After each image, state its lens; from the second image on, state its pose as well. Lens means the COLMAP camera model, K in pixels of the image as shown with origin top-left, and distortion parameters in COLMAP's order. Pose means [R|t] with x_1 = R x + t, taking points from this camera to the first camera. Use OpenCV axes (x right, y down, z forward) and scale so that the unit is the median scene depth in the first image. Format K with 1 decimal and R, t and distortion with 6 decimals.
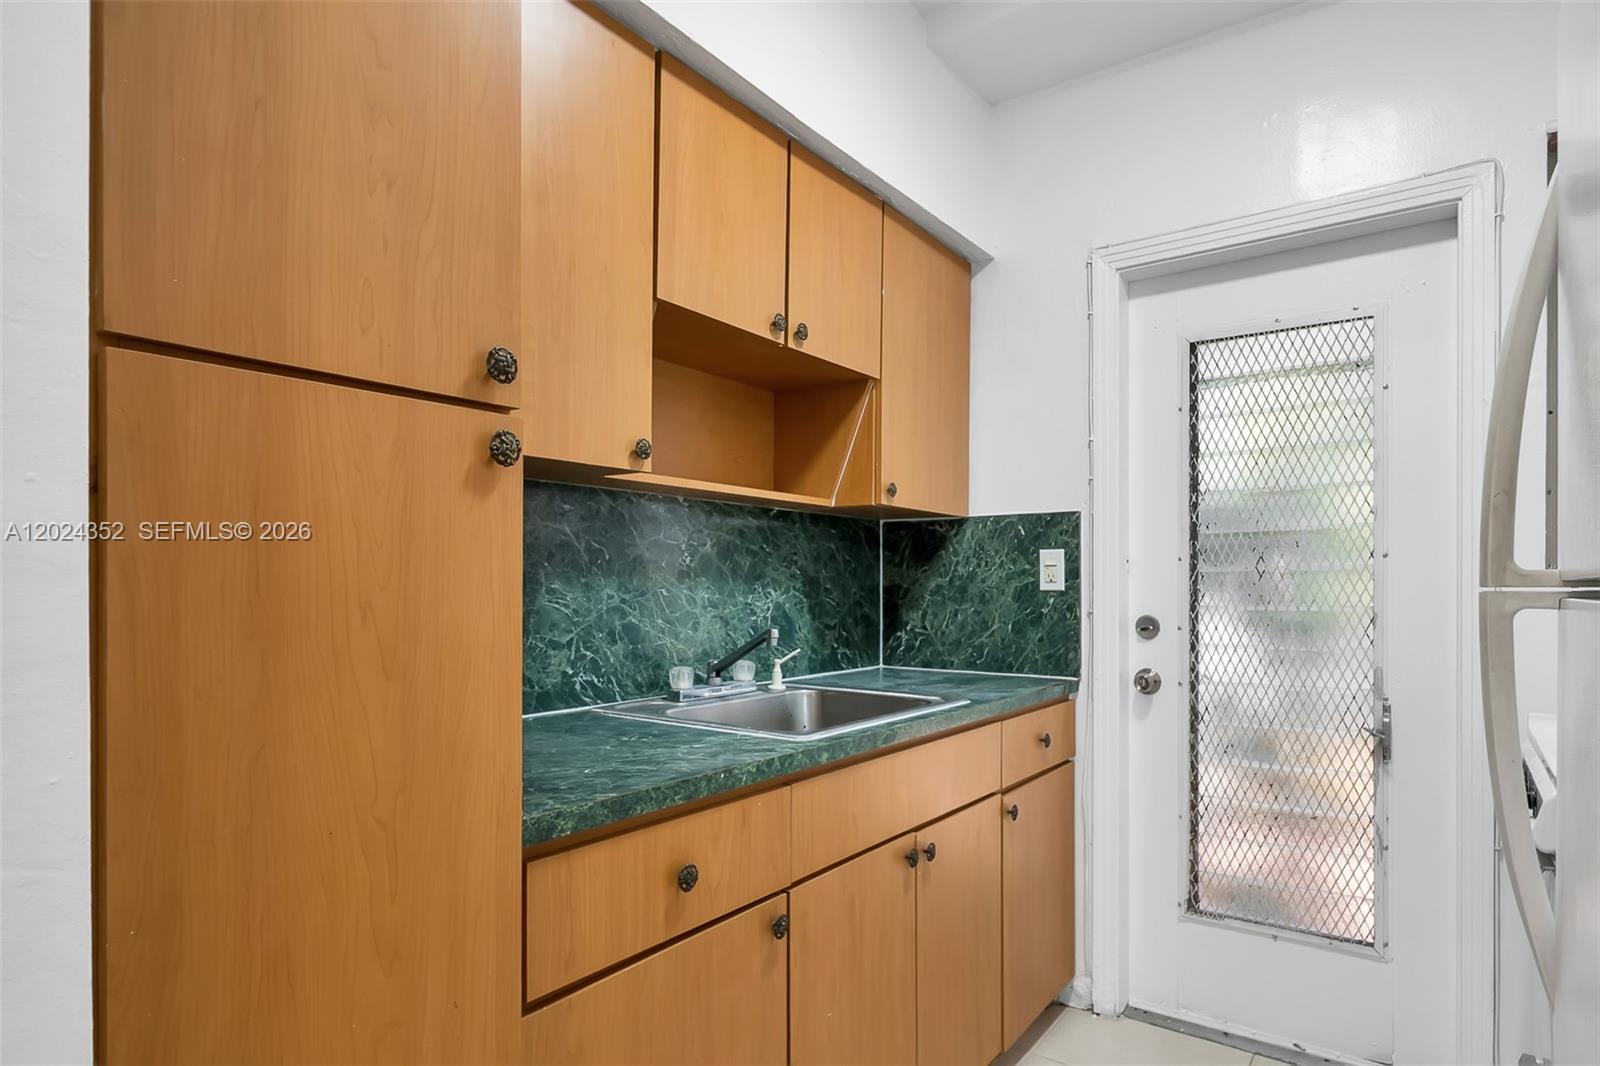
lens RADIAL K [[869.8, 0, 829.5], [0, 869.8, 588.6], [0, 0, 1]] dist [0.002099, -0.000070]
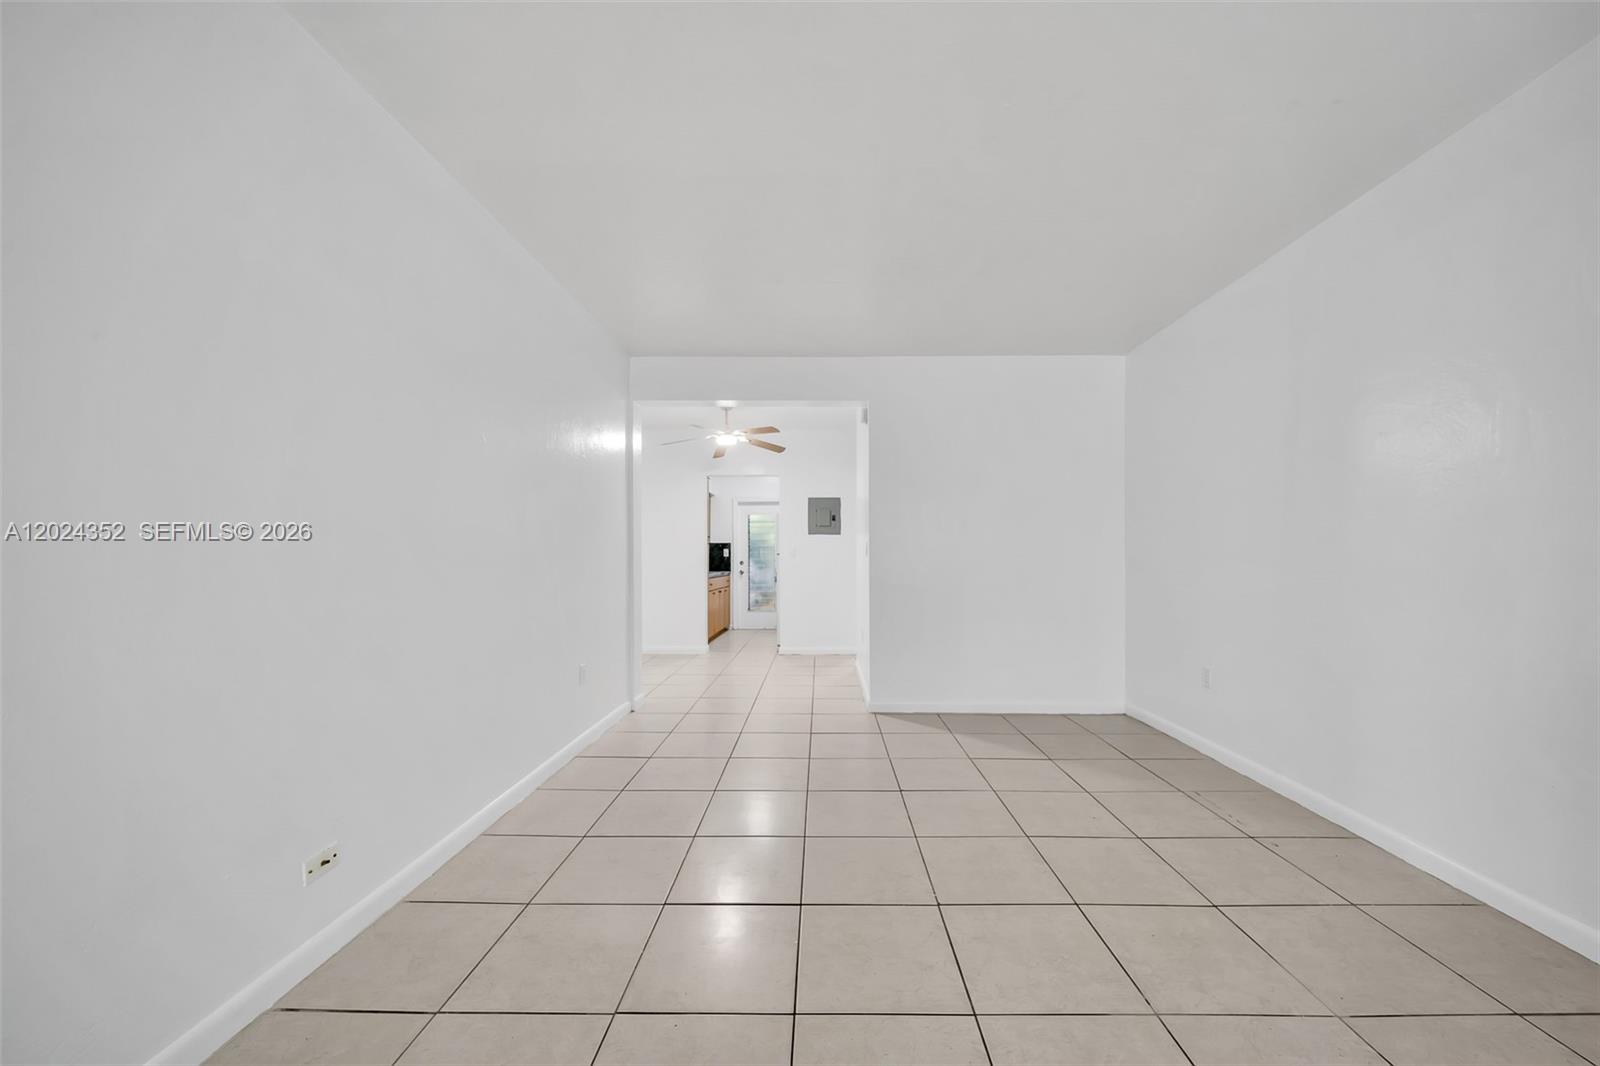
lens RADIAL K [[584.6, 0, 814.5], [0, 584.6, 544.5], [0, 0, 1]] dist [0.004286, -0.002421]
pose [[0.830320, 0.012367, 0.557149, -1.402213], [0.003740, 0.999608, -0.027763, 0.031969], [-0.557274, 0.025136, 0.829948, -2.504017]]
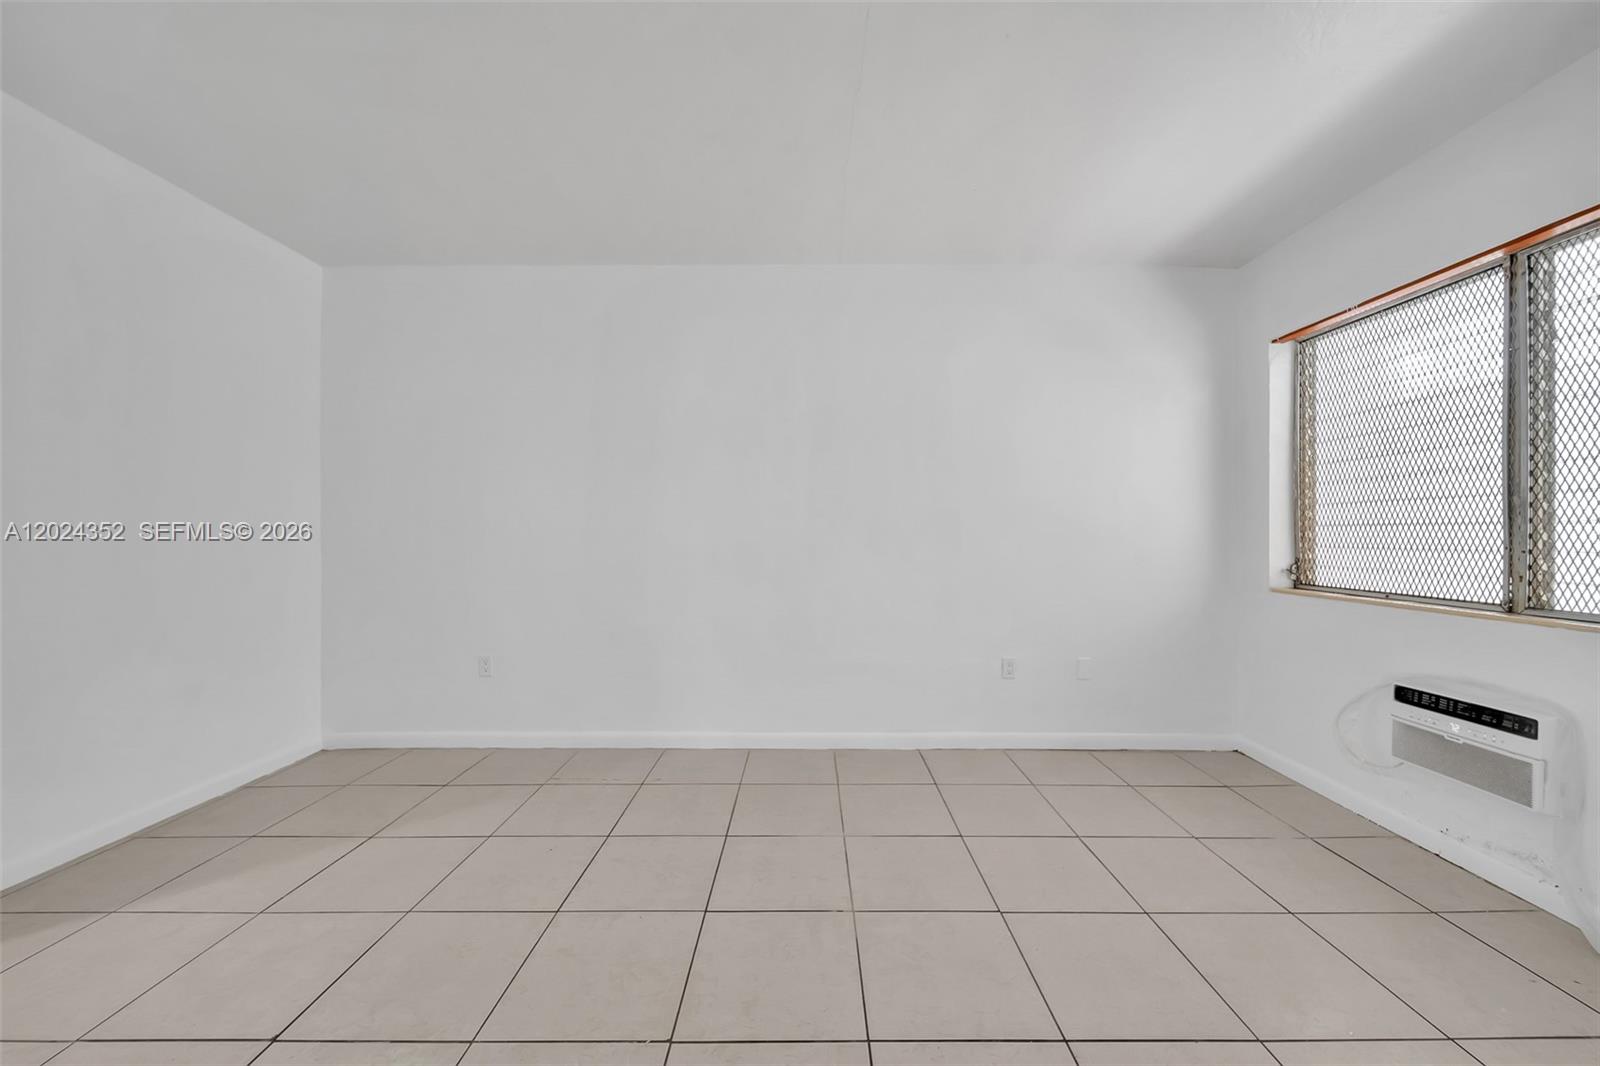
lens RADIAL K [[594.8, 0, 809.4], [0, 594.8, 534.6], [0, 0, 1]] dist [-0.002863, -0.000552]
pose [[-0.565794, -0.005515, 0.824528, -1.359612], [0.012385, 0.999808, 0.015186, 0.005582], [-0.824454, 0.018804, -0.565617, -1.705166]]
